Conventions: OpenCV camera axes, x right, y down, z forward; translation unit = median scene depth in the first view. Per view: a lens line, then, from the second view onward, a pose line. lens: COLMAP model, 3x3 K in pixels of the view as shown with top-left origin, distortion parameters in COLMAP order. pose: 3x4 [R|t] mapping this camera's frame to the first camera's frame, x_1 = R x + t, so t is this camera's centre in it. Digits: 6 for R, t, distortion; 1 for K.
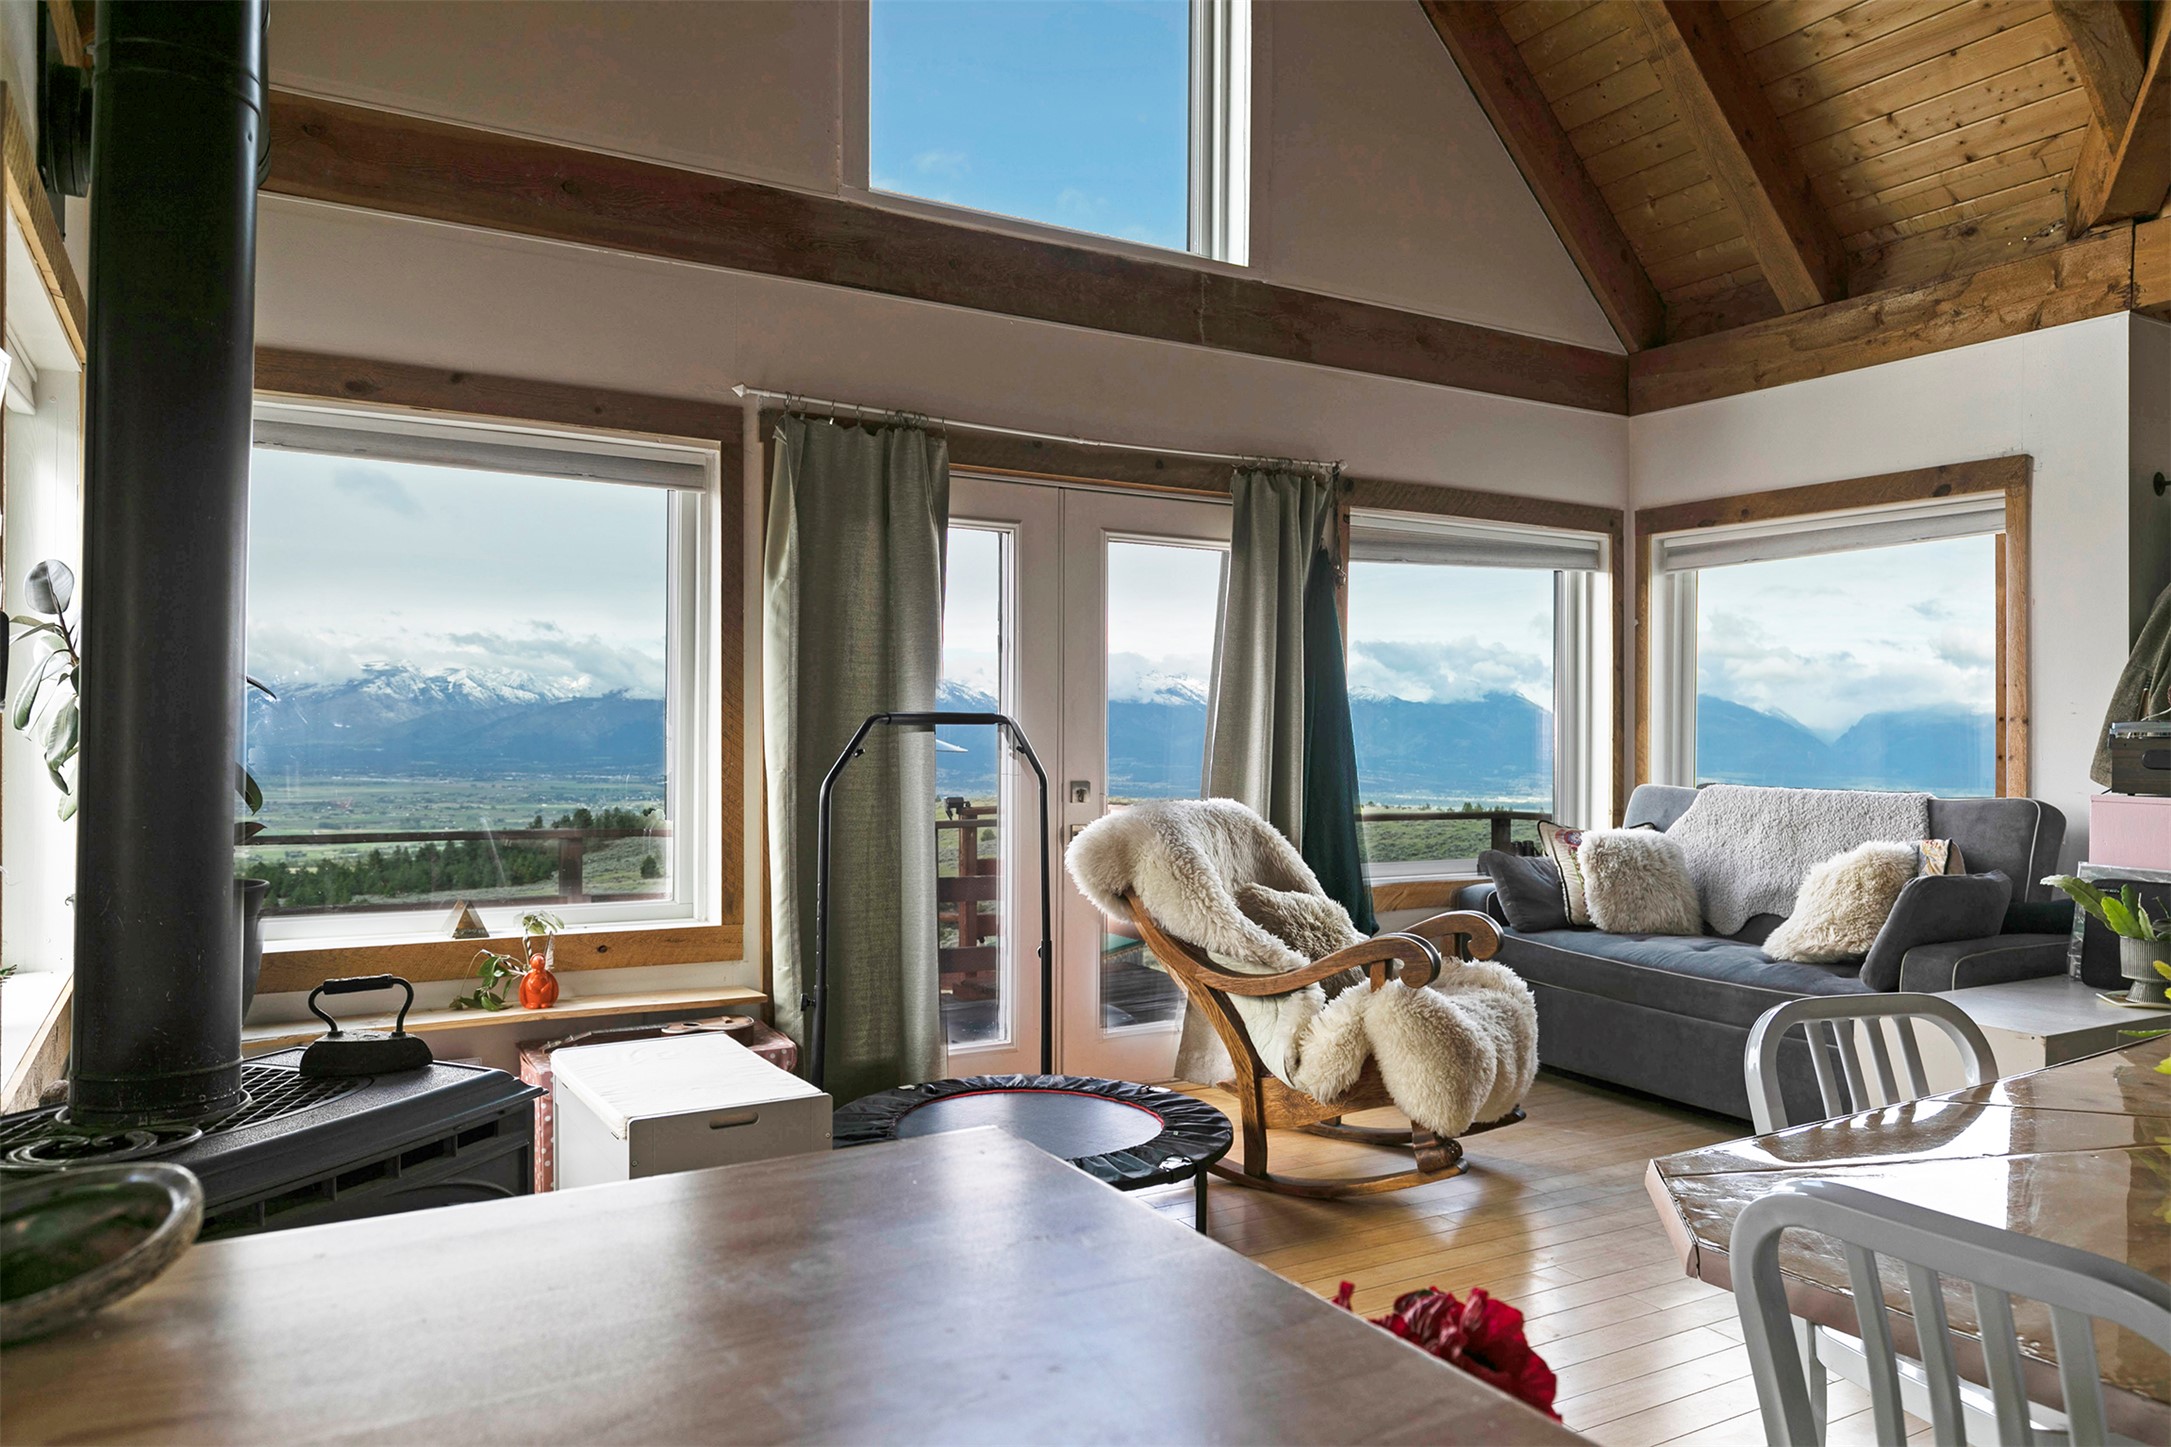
lens RADIAL K [[1486.5, 0, 1073.0], [0, 1486.5, 730.0], [0, 0, 1]] dist [0.004523, 0.008275]
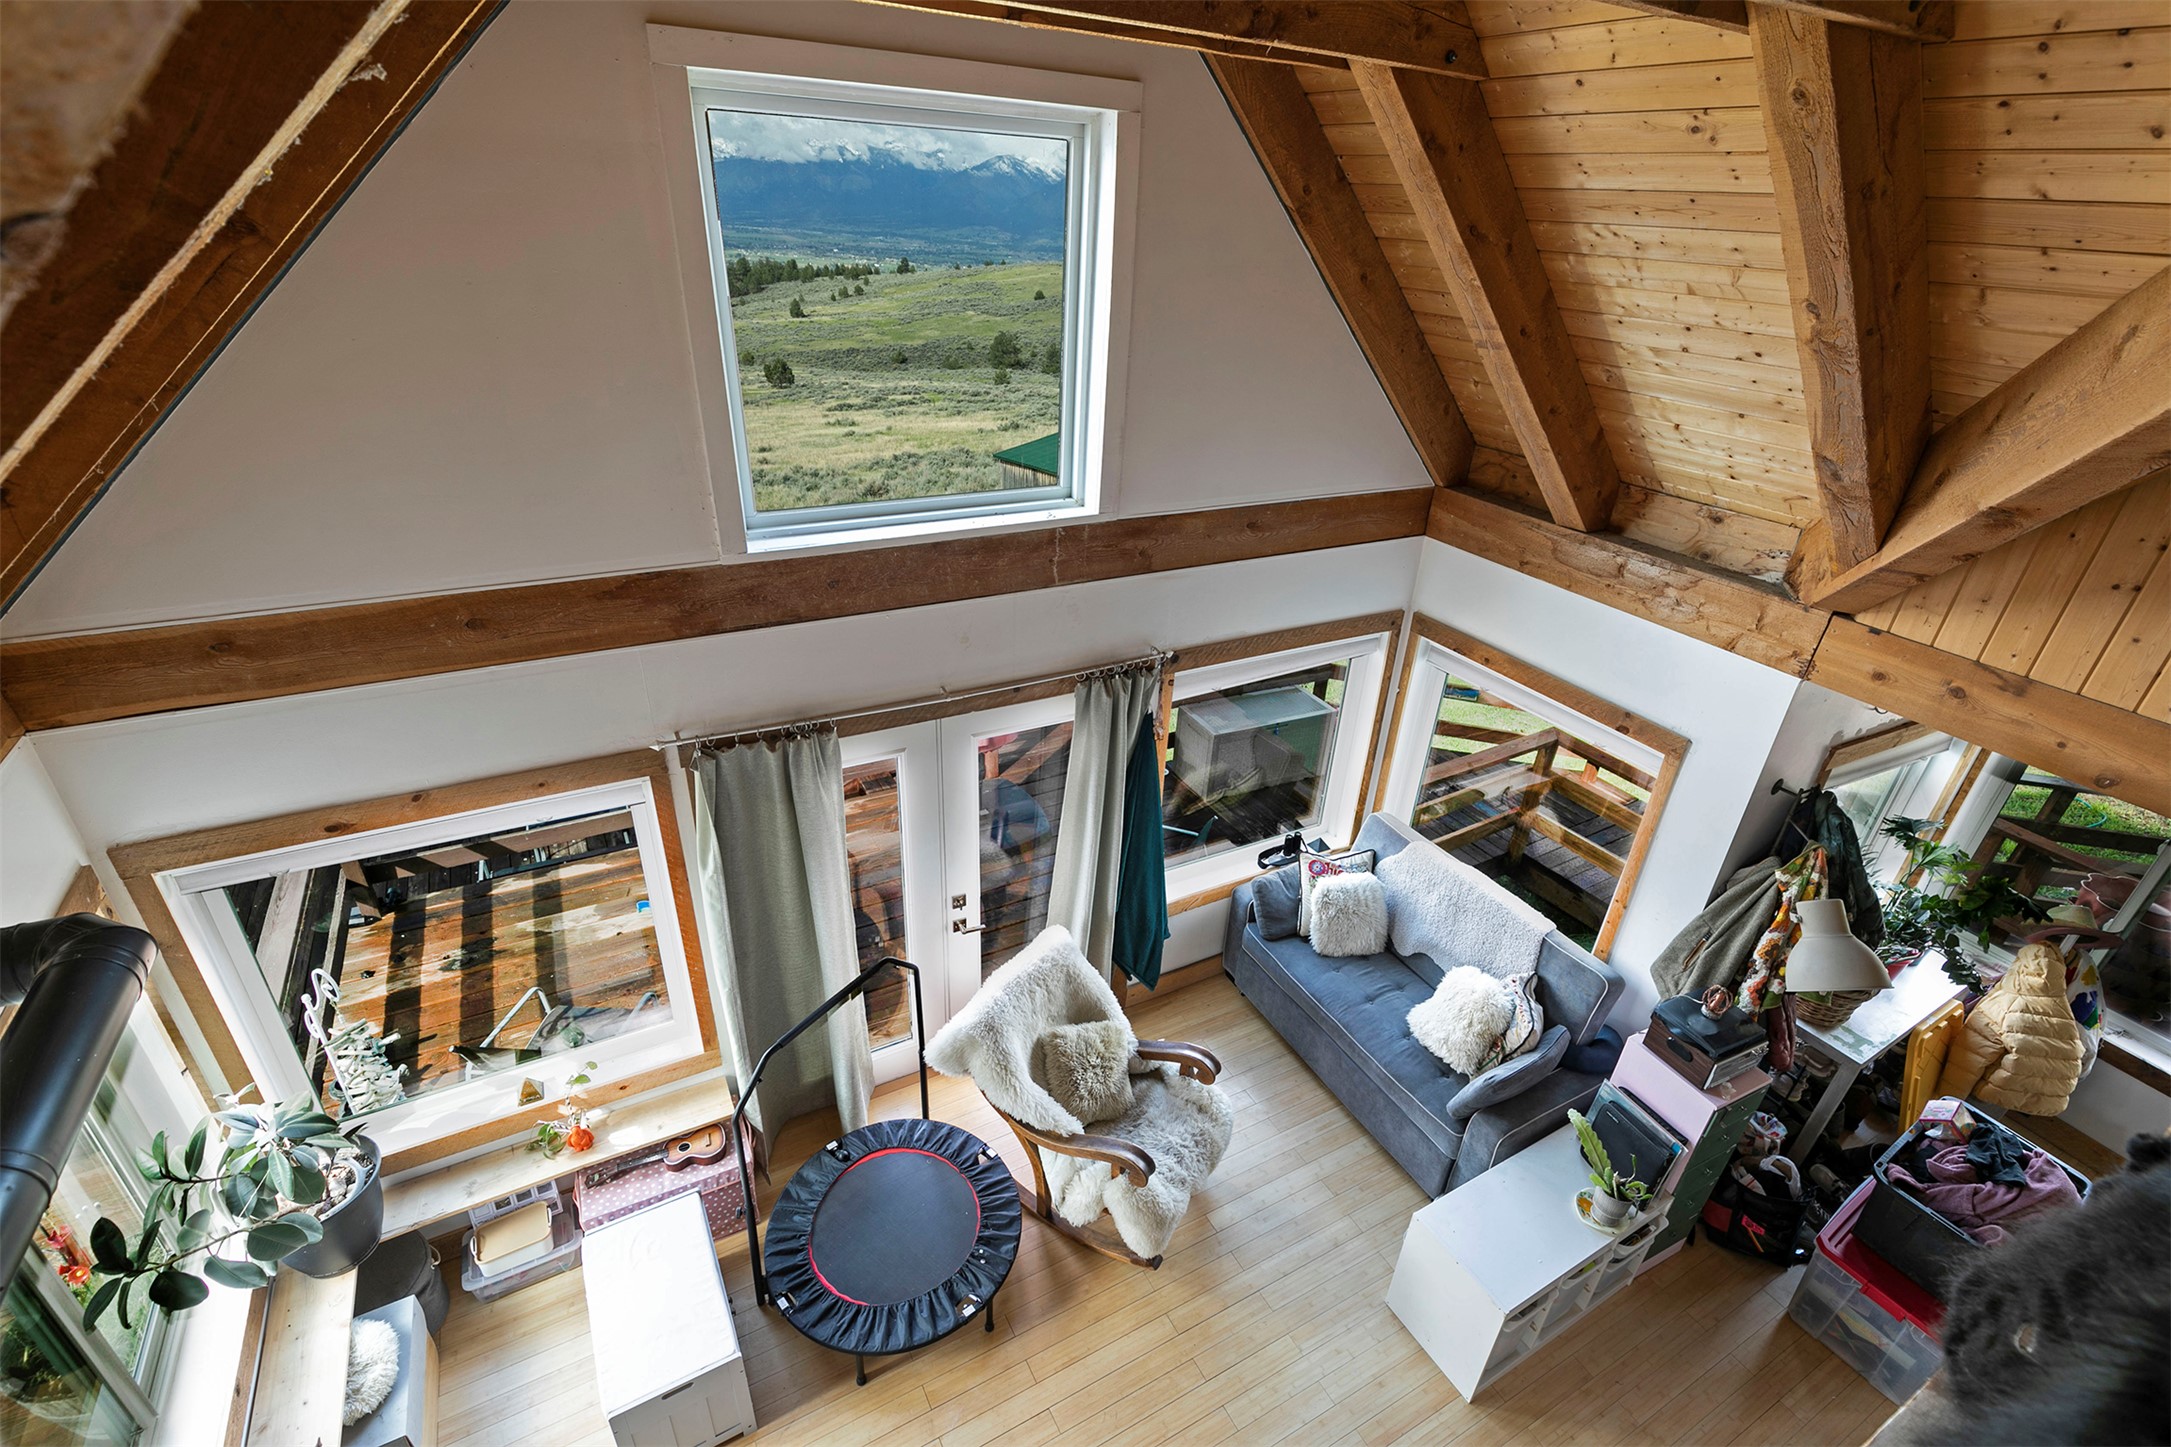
lens RADIAL K [[980.6, 0, 1078.5], [0, 980.6, 732.8], [0, 0, 1]] dist [0.022441, -0.000330]
pose [[0.999149, 0.040981, -0.004679, 0.115436], [-0.033868, 0.879836, 0.474069, -0.542697], [0.023545, -0.473507, 0.880475, 0.232711]]
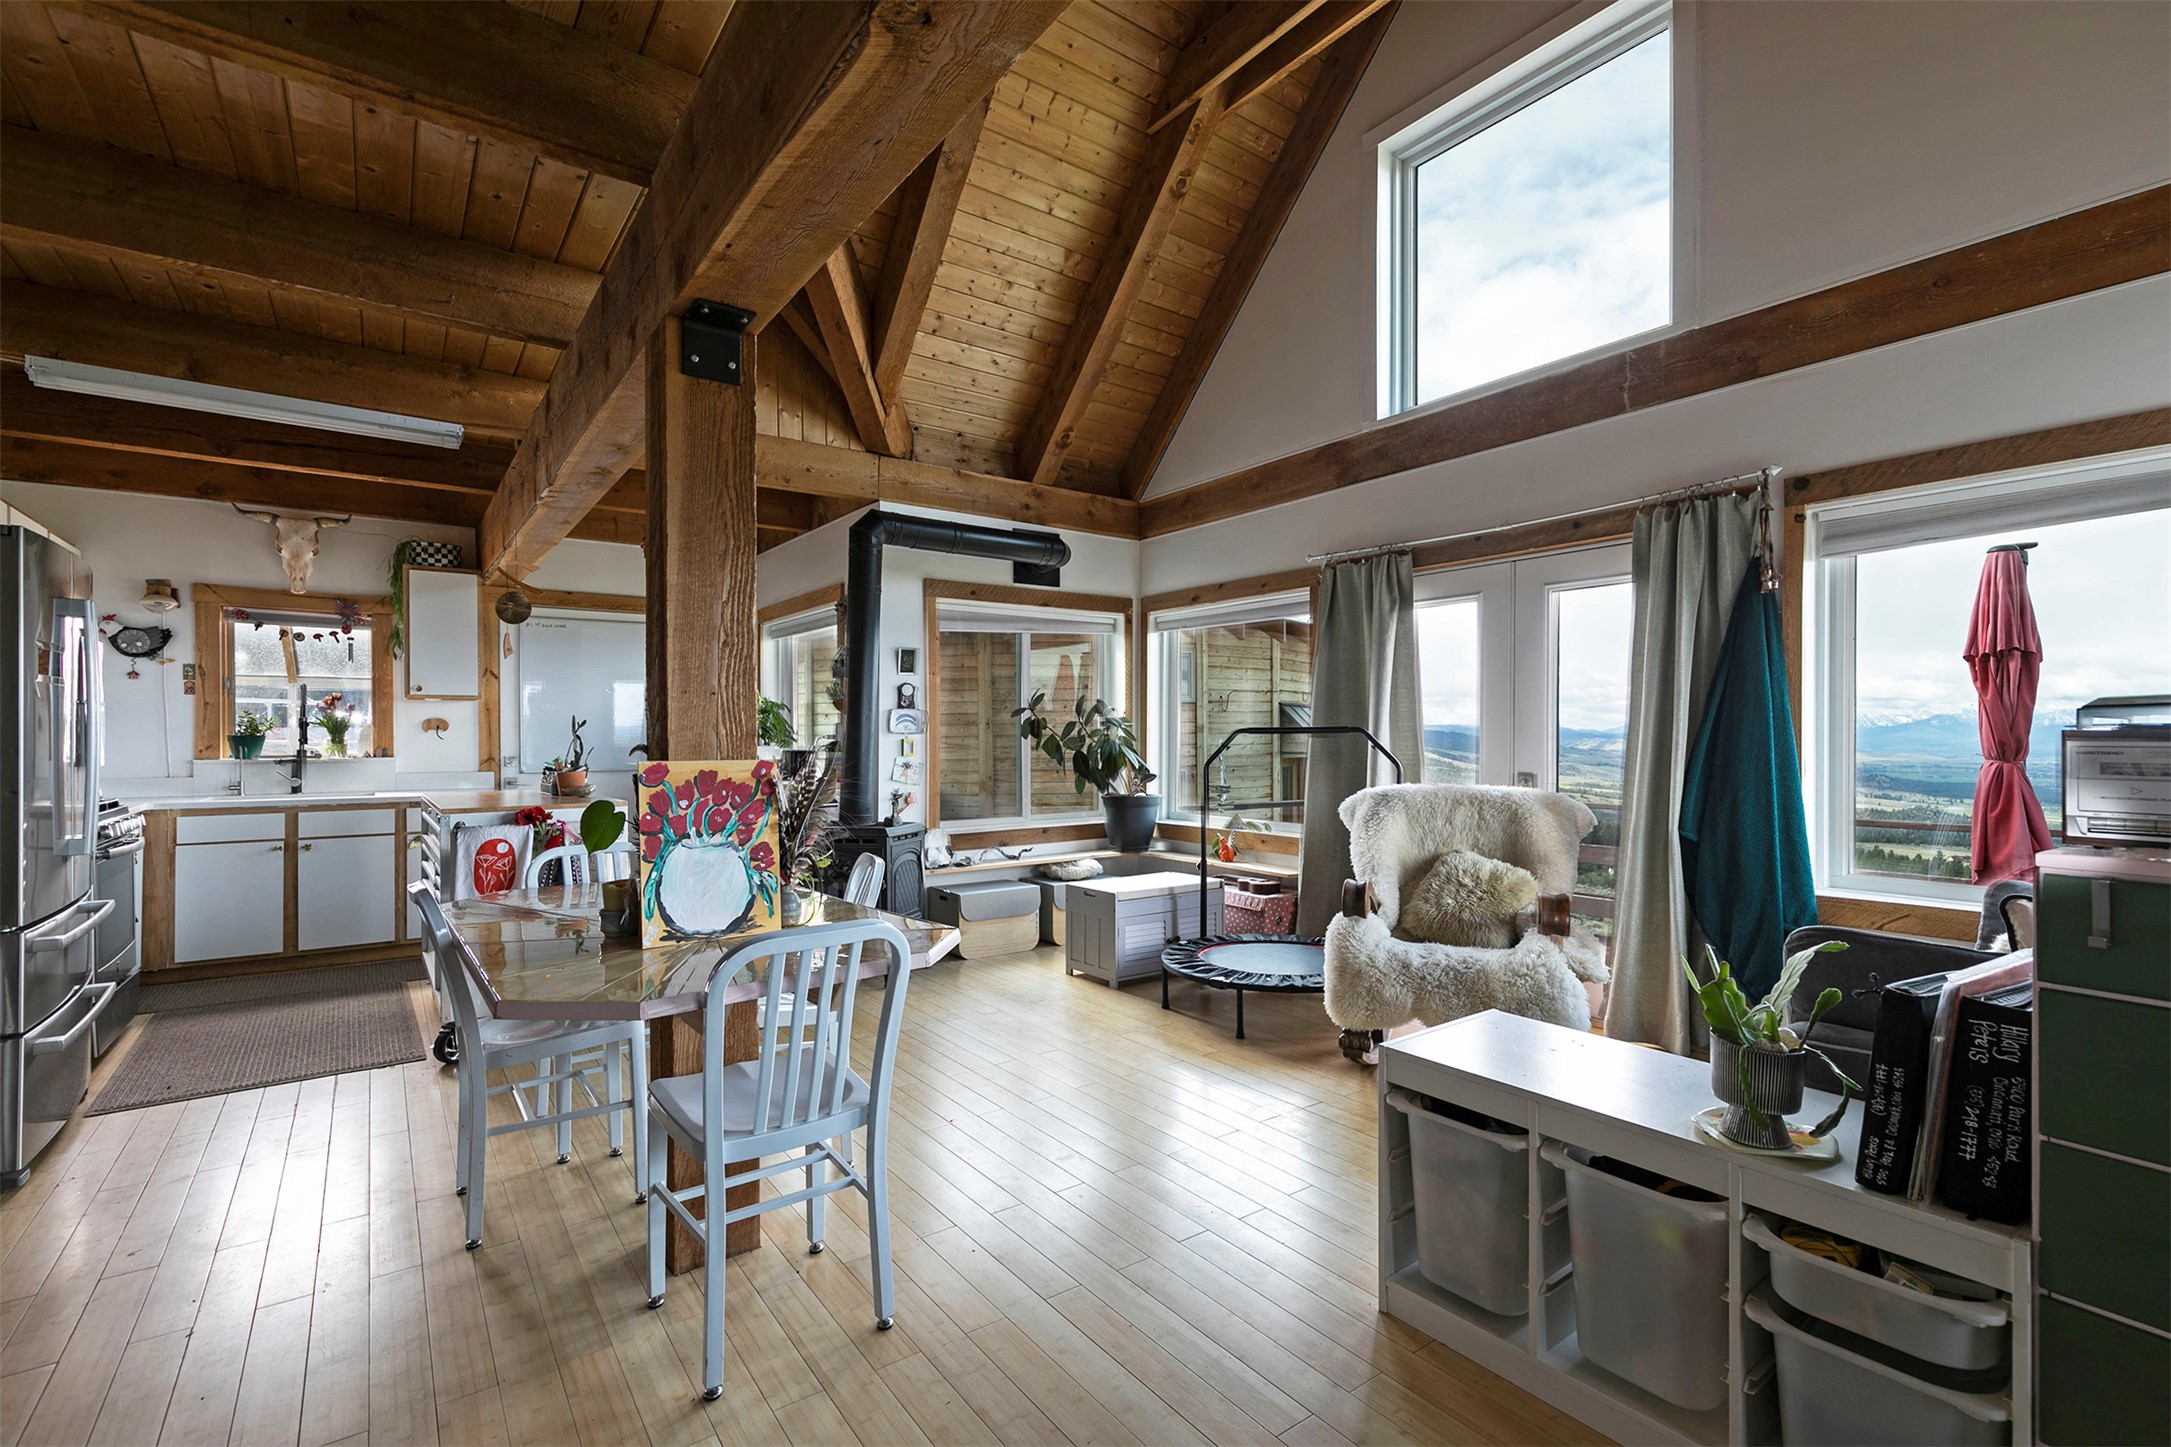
lens RADIAL K [[982.5, 0, 1093.4], [0, 982.5, 744.6], [0, 0, 1]] dist [0.012158, -0.003207]
pose [[0.111120, -0.003305, -0.993801, 0.835644], [-0.000491, 0.999994, -0.003380, 0.011010], [0.993807, 0.000864, 0.111118, 0.493043]]
